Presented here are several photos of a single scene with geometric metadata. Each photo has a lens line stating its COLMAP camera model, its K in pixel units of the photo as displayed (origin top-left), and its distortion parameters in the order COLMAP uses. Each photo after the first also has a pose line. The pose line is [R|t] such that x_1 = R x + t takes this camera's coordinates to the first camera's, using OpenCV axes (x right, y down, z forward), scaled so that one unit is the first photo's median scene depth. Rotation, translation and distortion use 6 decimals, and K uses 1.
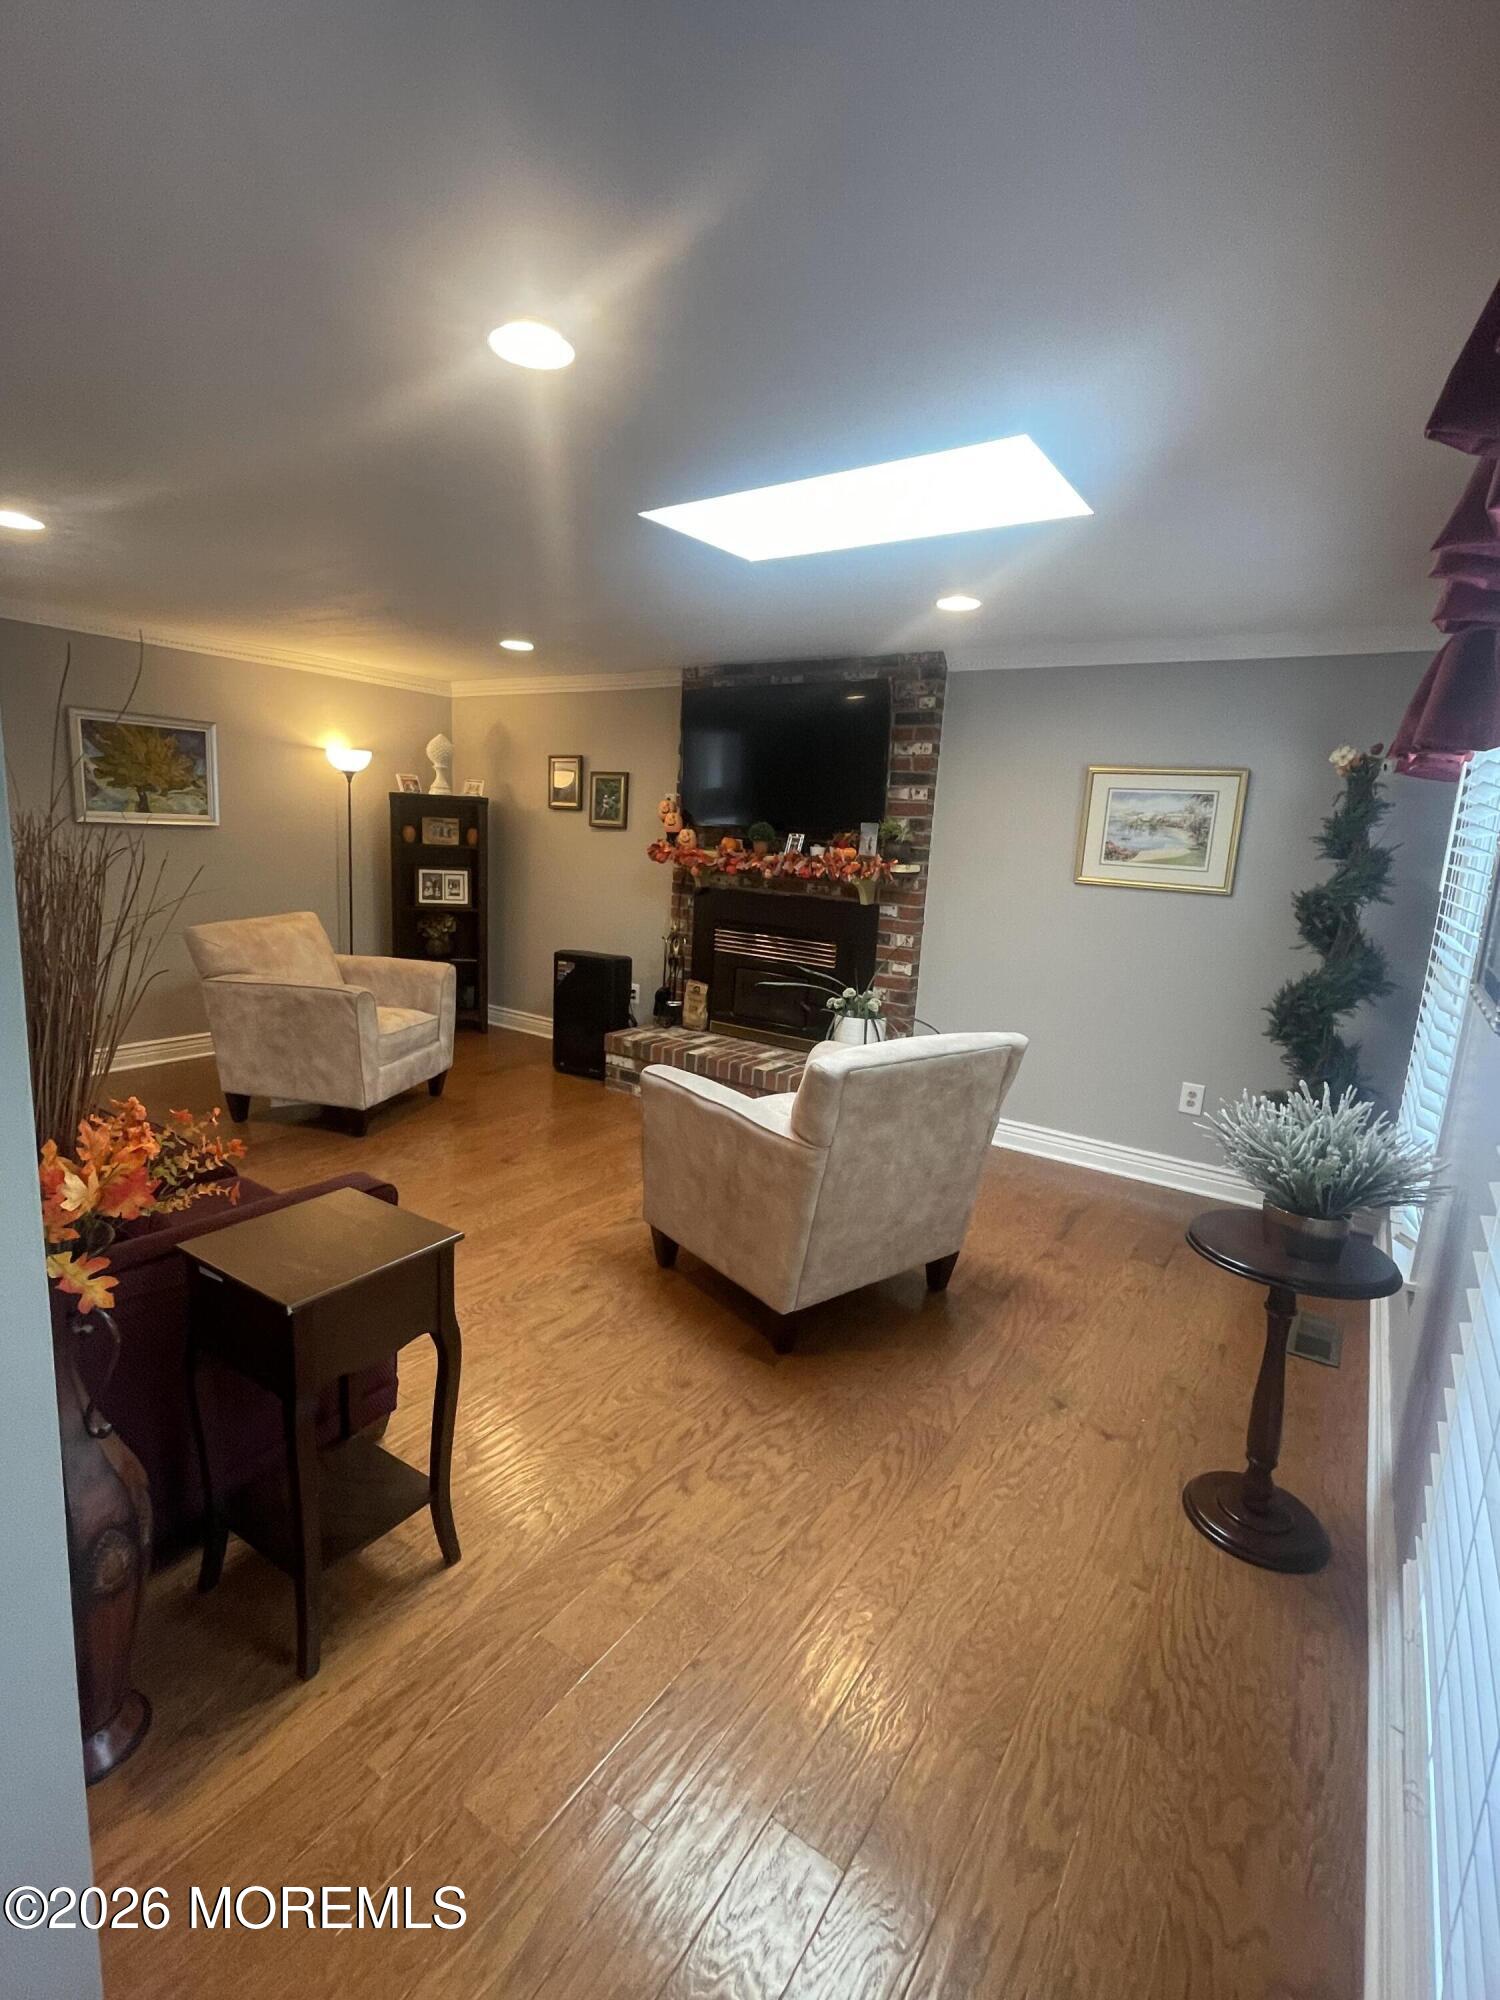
lens RADIAL K [[935.0, 0, 746.8], [0, 935.0, 1002.3], [0, 0, 1]] dist [0.002343, -0.000048]
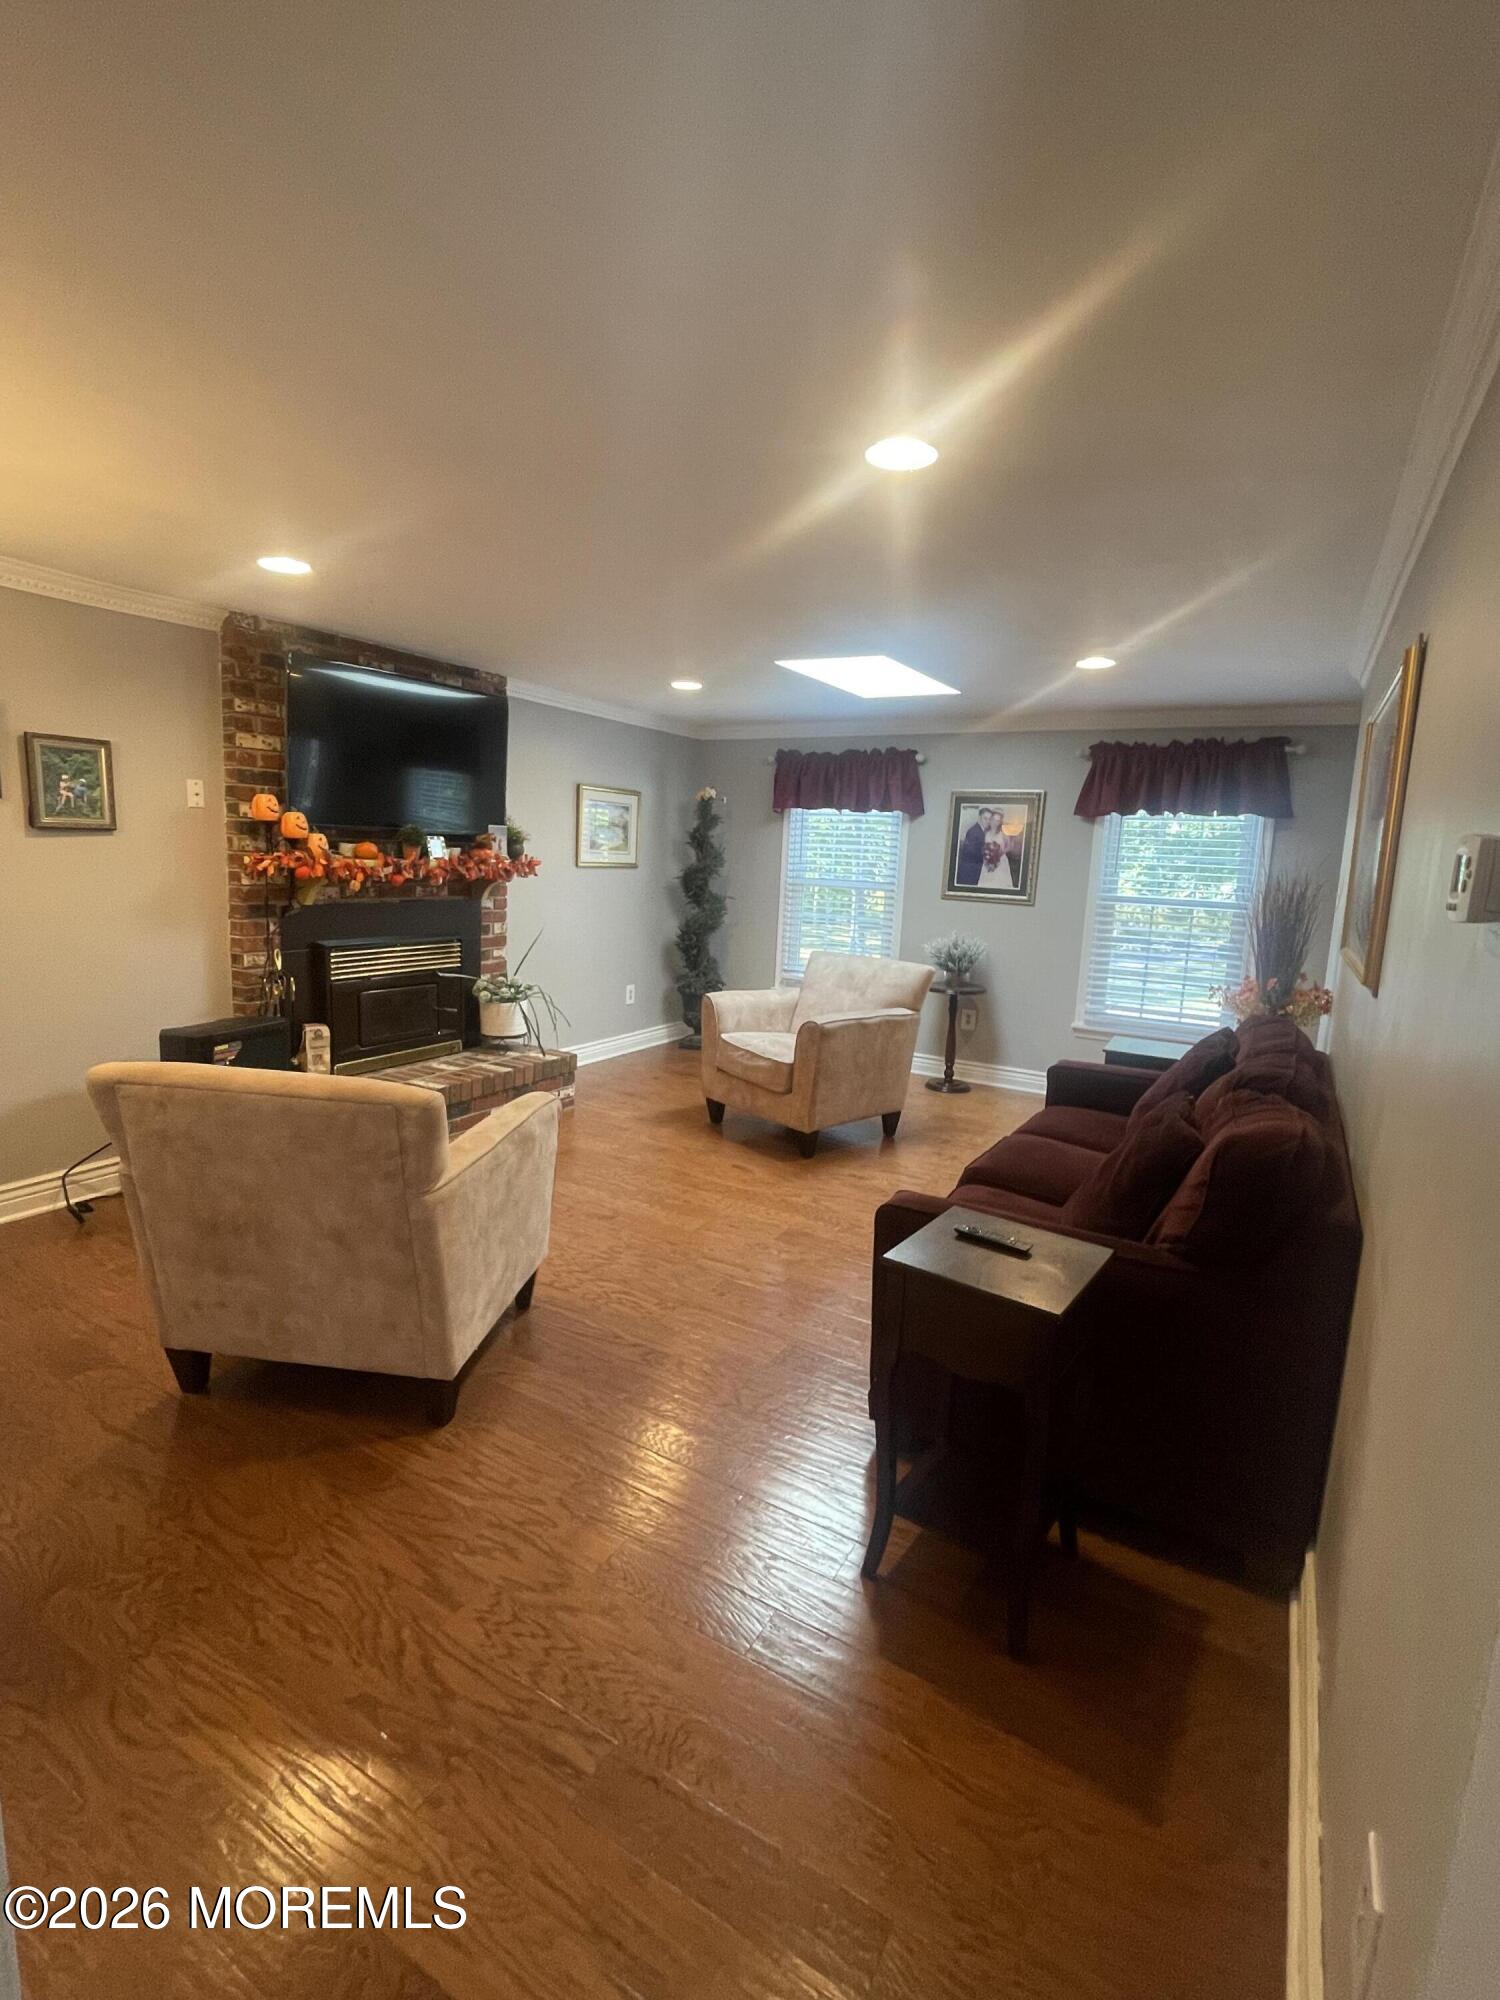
lens RADIAL K [[935.0, 0, 750.1], [0, 935.0, 993.0], [0, 0, 1]] dist [0.002343, -0.000048]
pose [[-0.079686, -0.208608, 0.974747, -0.971239], [0.136023, 0.966435, 0.217949, -0.194830], [-0.987496, 0.149956, -0.048636, 0.765848]]
